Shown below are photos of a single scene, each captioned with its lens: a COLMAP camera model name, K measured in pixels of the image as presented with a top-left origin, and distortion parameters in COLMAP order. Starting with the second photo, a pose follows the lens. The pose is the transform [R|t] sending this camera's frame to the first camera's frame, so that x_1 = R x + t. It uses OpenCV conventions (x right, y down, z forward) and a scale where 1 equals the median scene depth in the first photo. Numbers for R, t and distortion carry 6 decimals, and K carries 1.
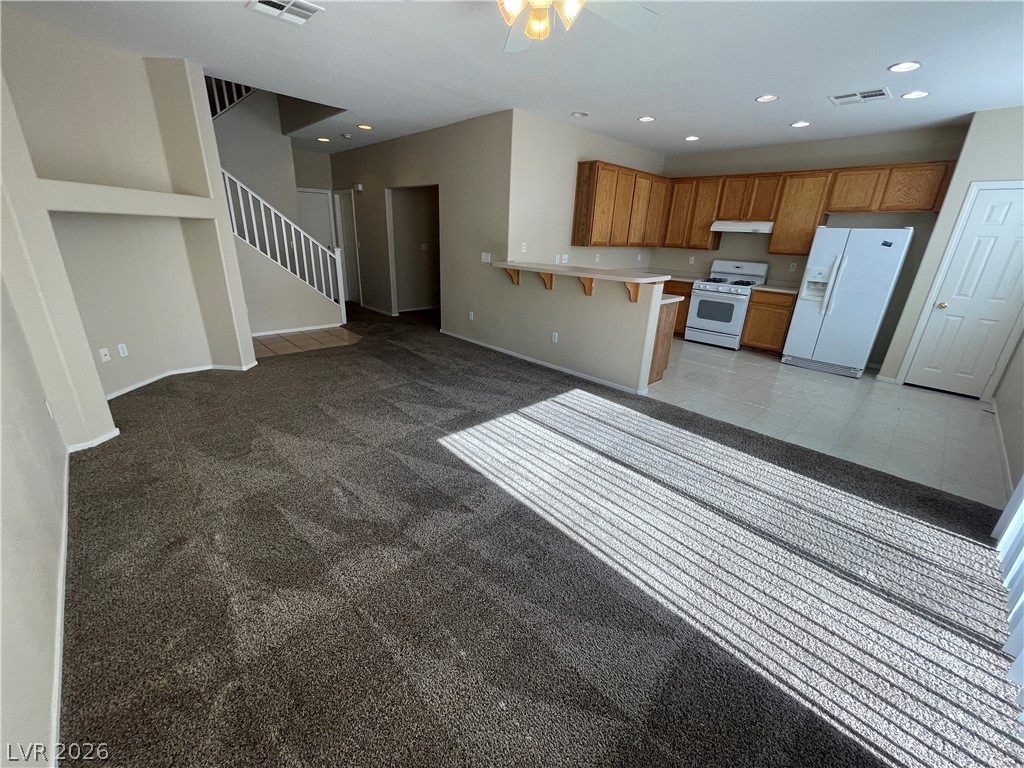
lens RADIAL K [[412.6, 0, 509.1], [0, 412.6, 383.5], [0, 0, 1]] dist [0.000254, 0.000311]
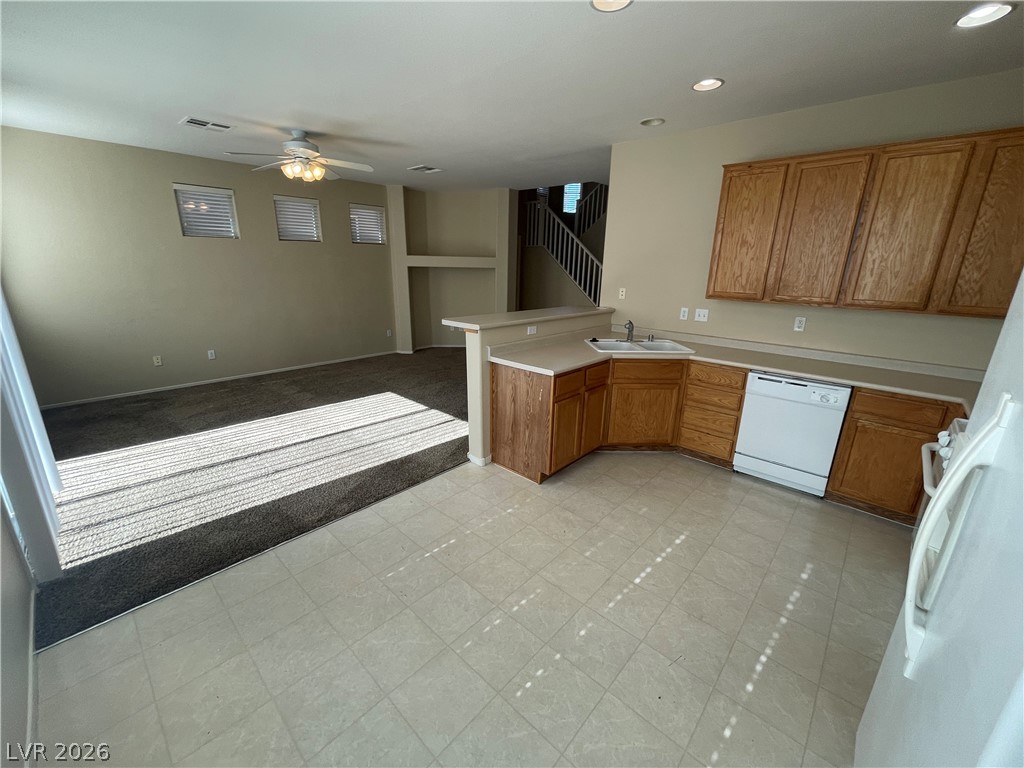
lens RADIAL K [[416.2, 0, 509.0], [0, 416.2, 382.0], [0, 0, 1]] dist [-0.001623, 0.000018]
pose [[0.061306, 0.243151, -0.968049, 0.952900], [-0.357661, 0.910819, 0.206126, -0.275735], [0.931837, 0.333596, 0.142804, 0.774162]]
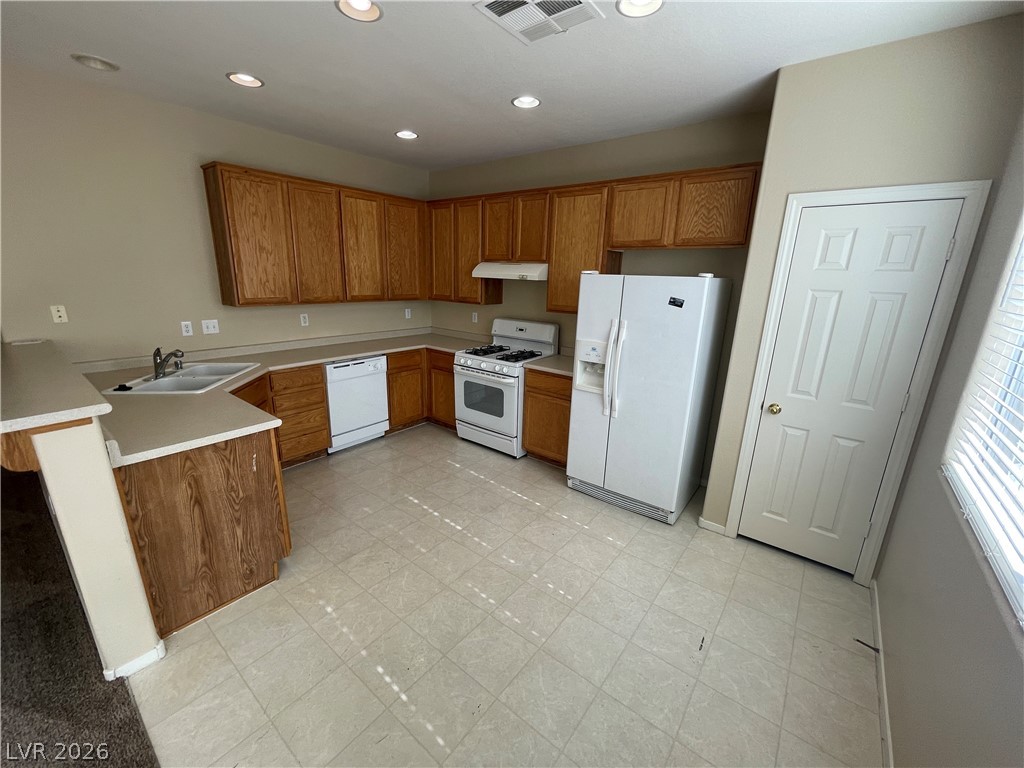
lens RADIAL K [[416.9, 0, 506.3], [0, 416.9, 384.6], [0, 0, 1]] dist [0.000792, 0.000210]
pose [[0.991058, -0.043016, 0.126311, 0.566360], [0.053452, 0.995326, -0.080429, -0.179292], [-0.122261, 0.086461, 0.988725, 0.440847]]
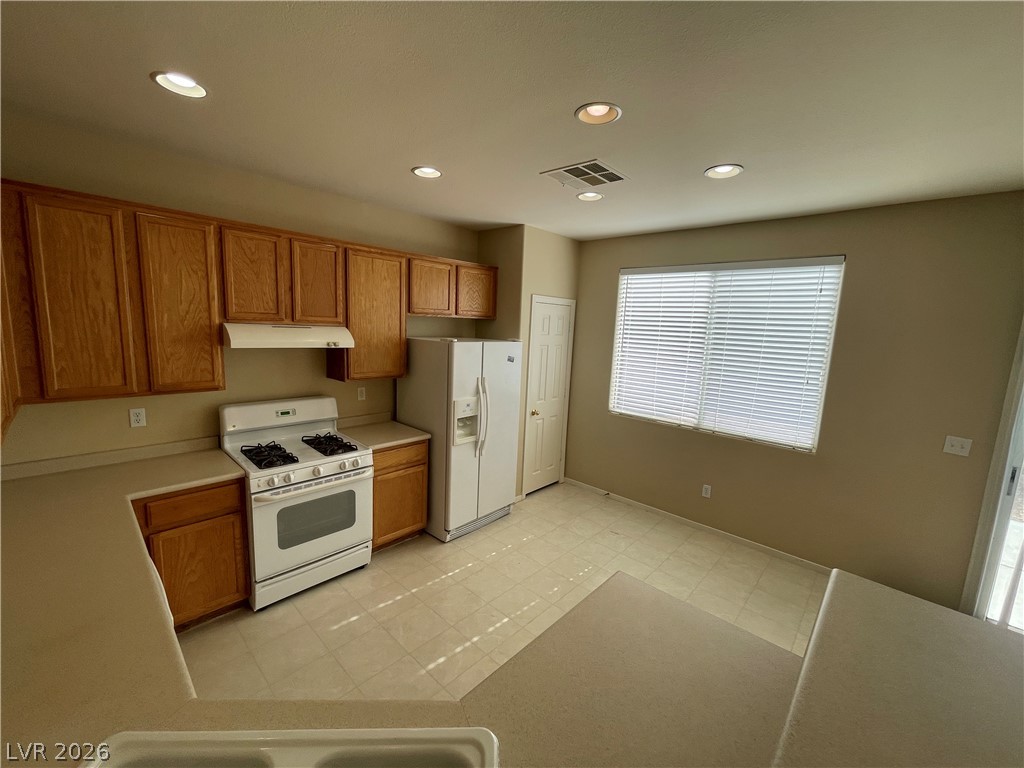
lens RADIAL K [[416.2, 0, 509.0], [0, 416.2, 382.0], [0, 0, 1]] dist [-0.001623, 0.000018]
pose [[-0.053731, -0.178581, 0.982457, 0.087084], [0.300676, 0.935322, 0.186457, -0.420336], [-0.952212, 0.305419, 0.003439, 0.946620]]
